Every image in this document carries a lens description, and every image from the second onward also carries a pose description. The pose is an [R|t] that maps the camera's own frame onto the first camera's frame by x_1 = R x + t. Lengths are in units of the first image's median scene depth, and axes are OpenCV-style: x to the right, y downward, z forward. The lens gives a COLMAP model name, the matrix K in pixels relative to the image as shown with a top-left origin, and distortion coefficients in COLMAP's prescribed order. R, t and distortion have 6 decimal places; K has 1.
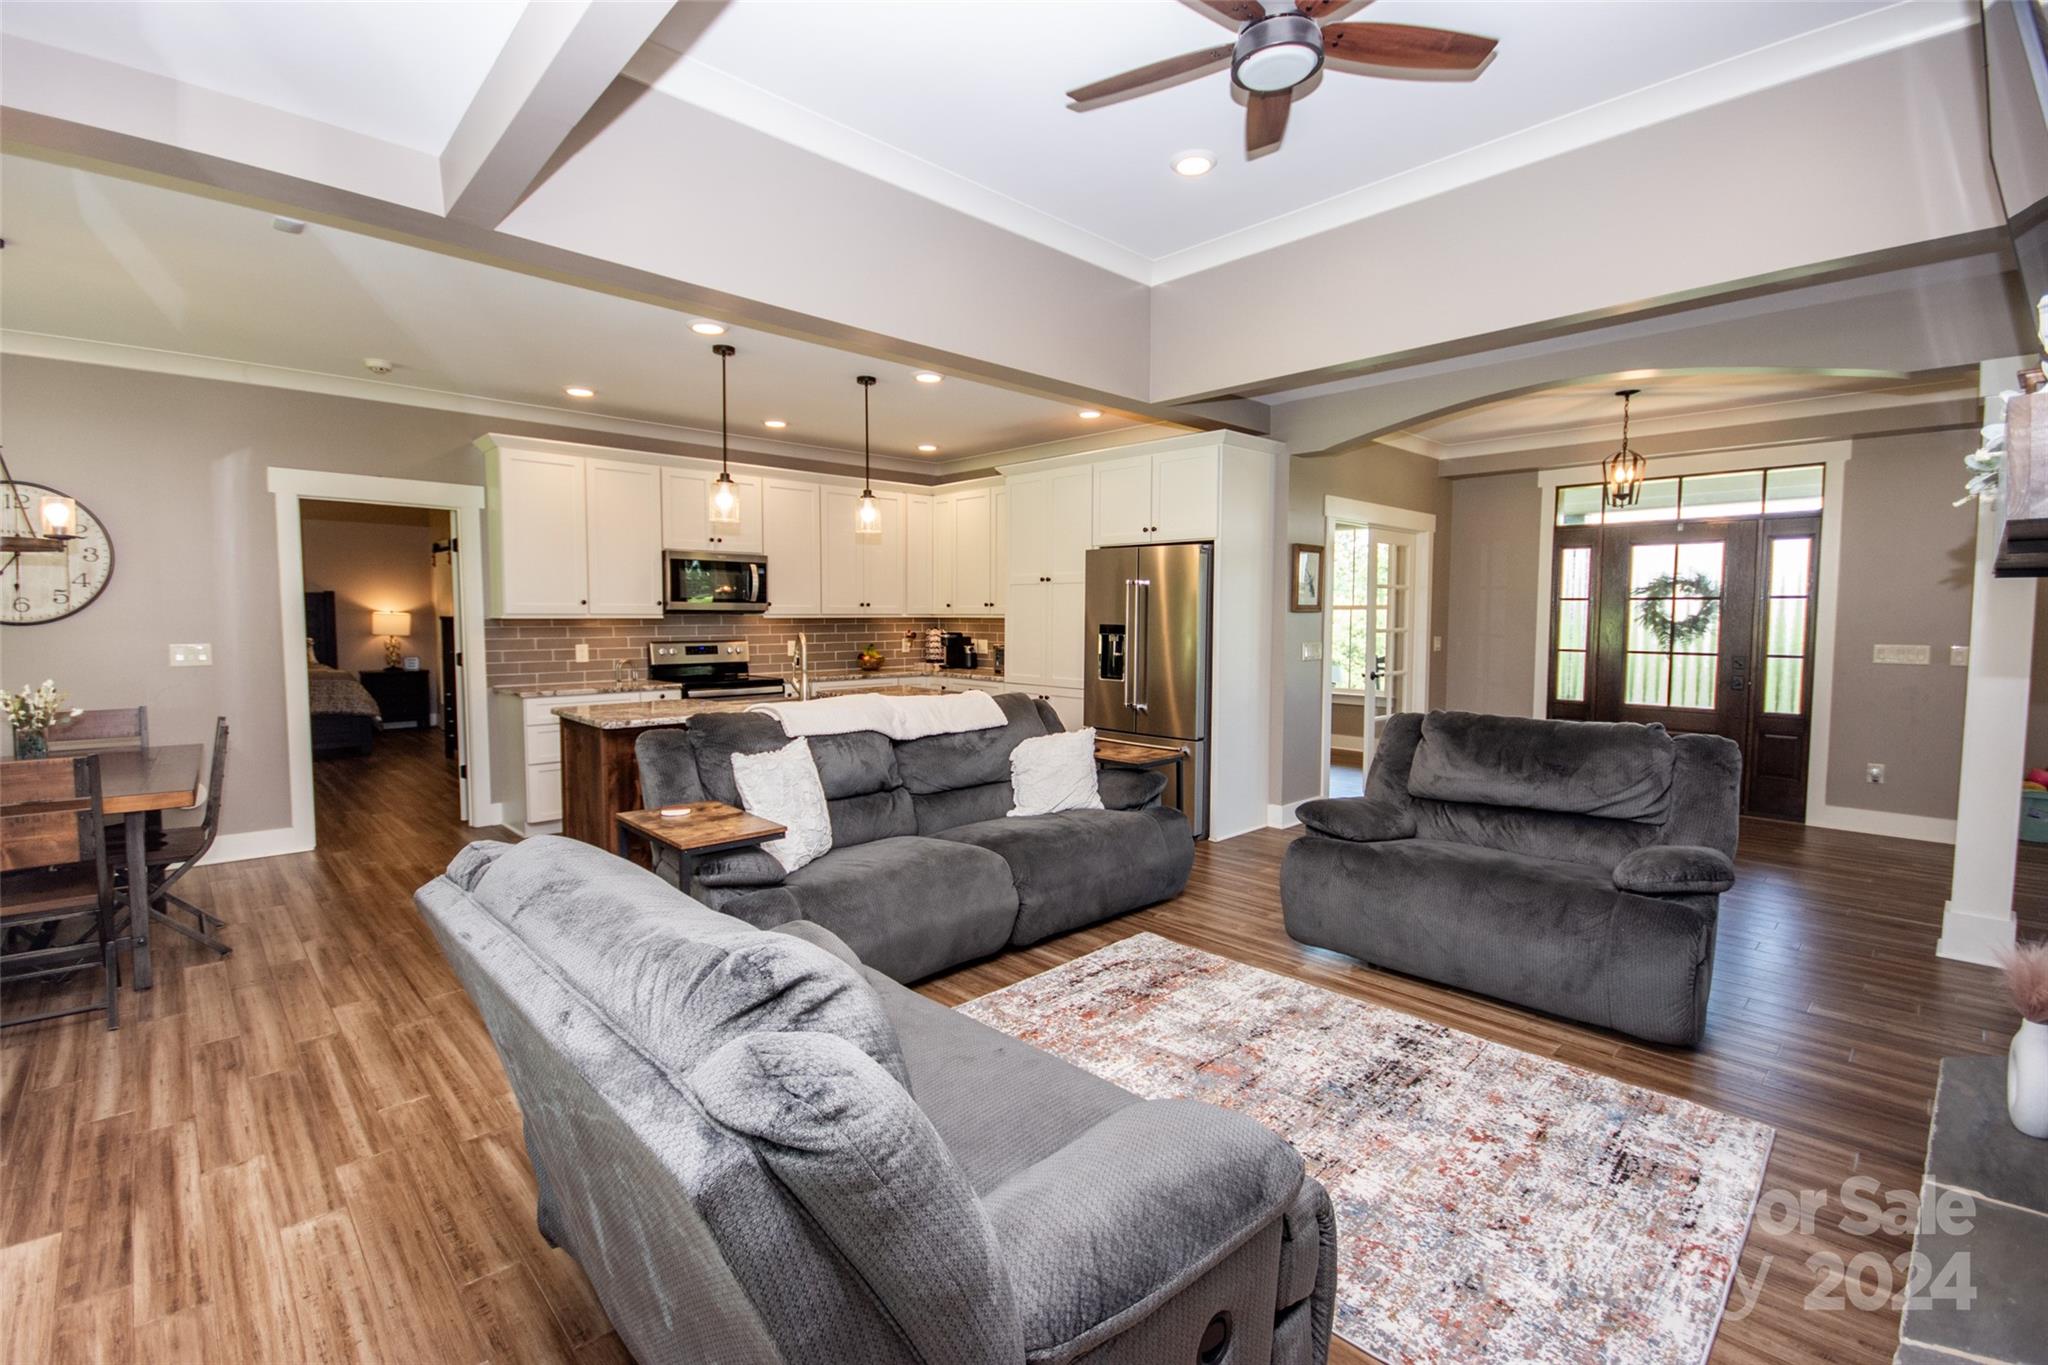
lens RADIAL K [[911.8, 0, 1014.7], [0, 911.8, 669.7], [0, 0, 1]] dist [-0.004091, -0.000793]
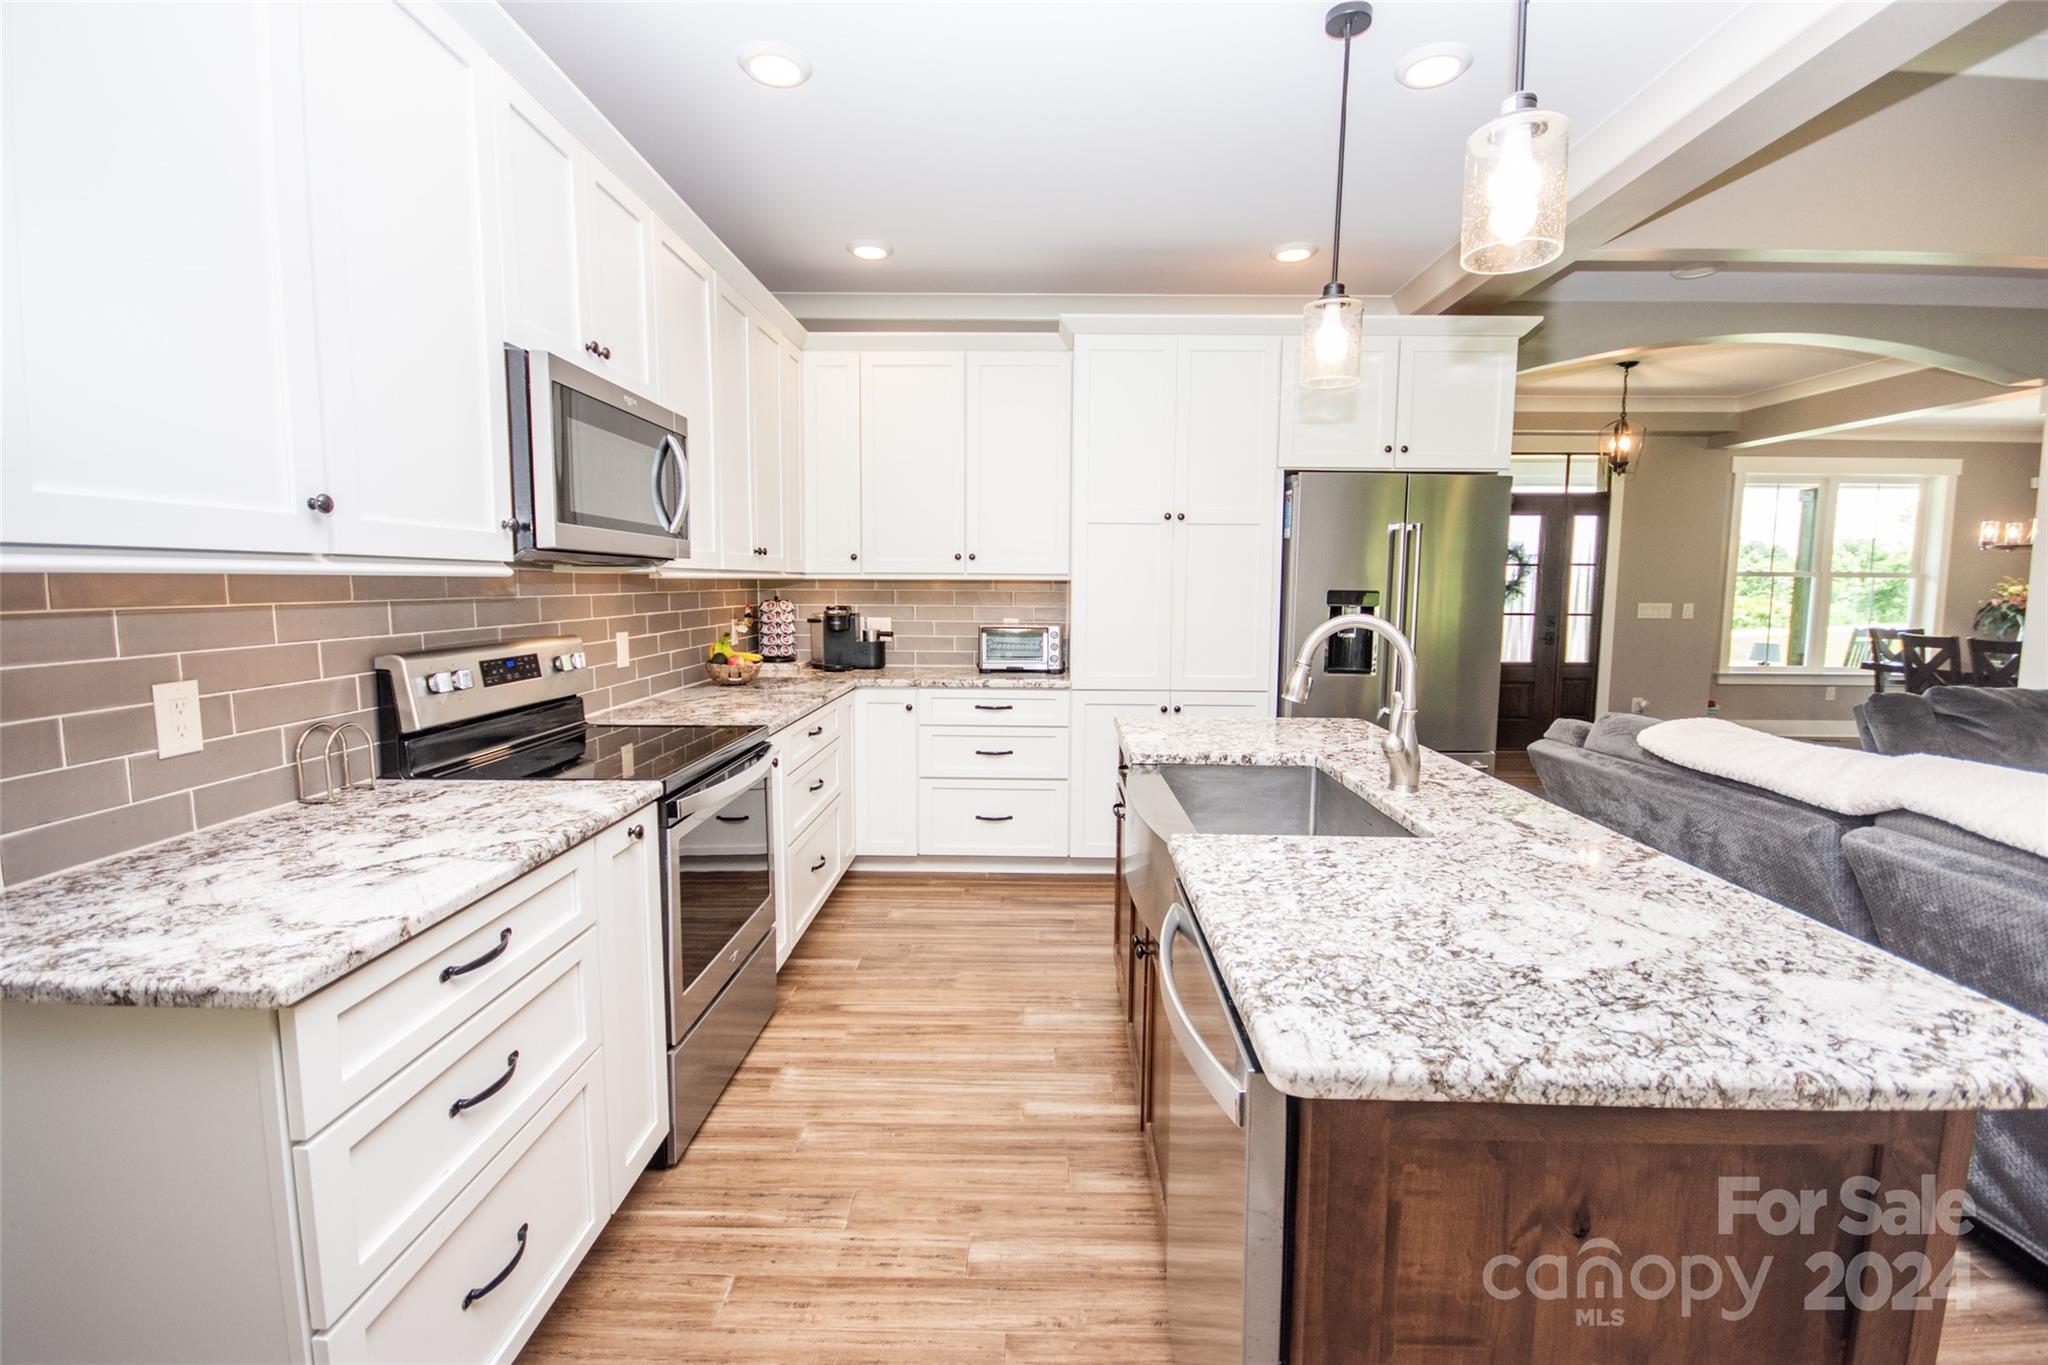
lens RADIAL K [[901.4, 0, 1028.3], [0, 901.4, 677.3], [0, 0, 1]] dist [-0.001646, -0.000901]
pose [[0.693224, -0.073646, 0.716949, -0.482238], [0.039336, 0.997149, 0.064395, -0.035084], [-0.719648, -0.016438, 0.694145, 0.661652]]
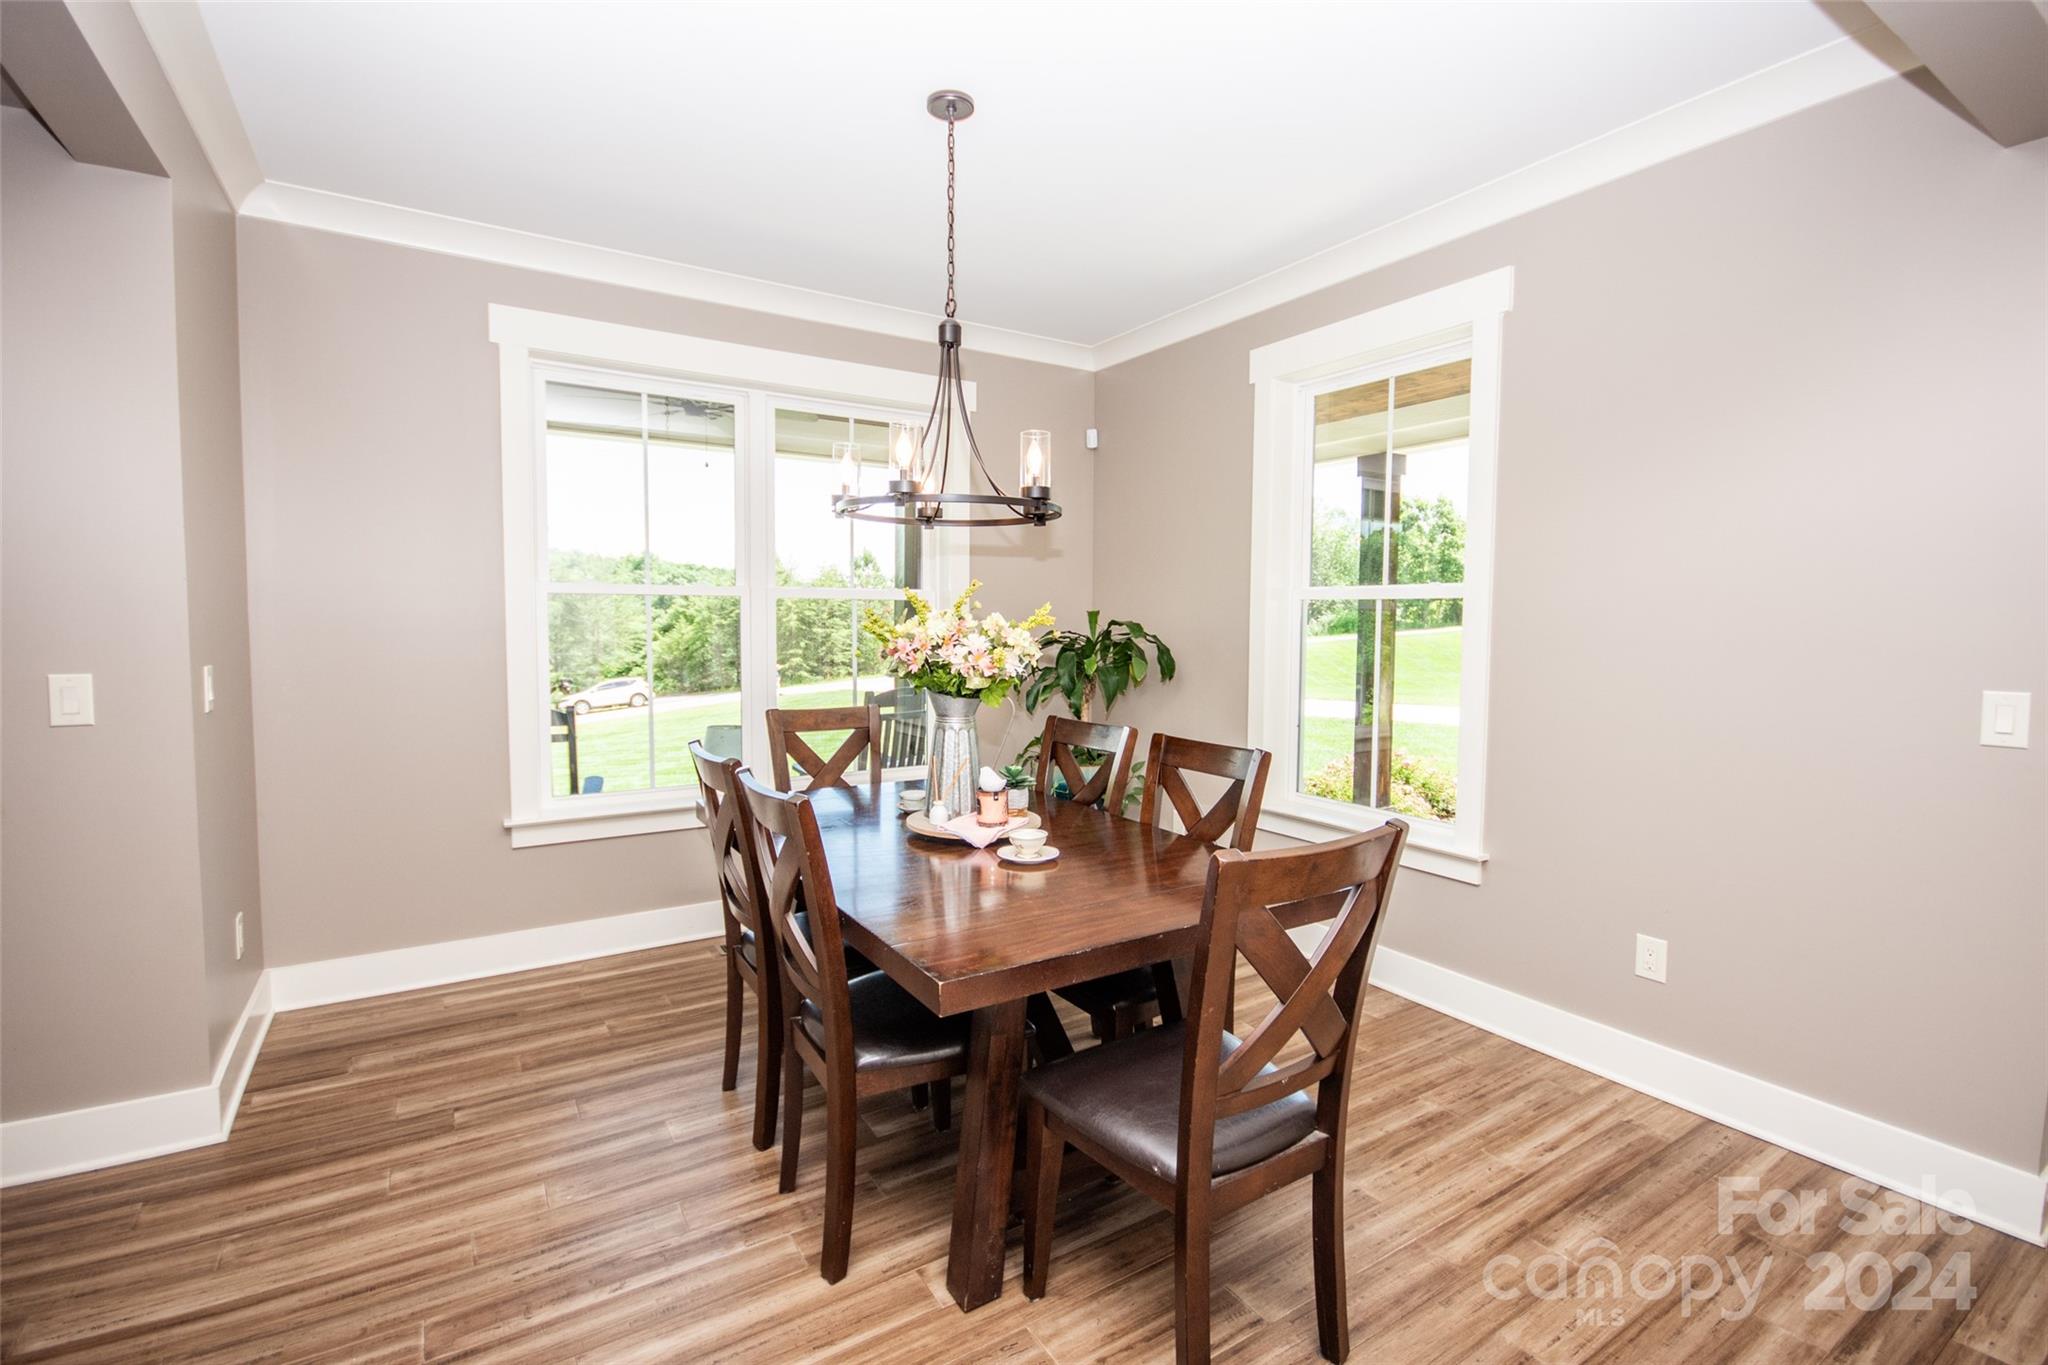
lens RADIAL K [[923.3, 0, 1024.1], [0, 923.3, 671.4], [0, 0, 1]] dist [-0.002316, -0.000494]
pose [[0.185987, -0.061661, 0.980615, 0.619665], [0.052464, 0.997228, 0.052755, -0.022414], [-0.981150, 0.041635, 0.188707, 0.442476]]
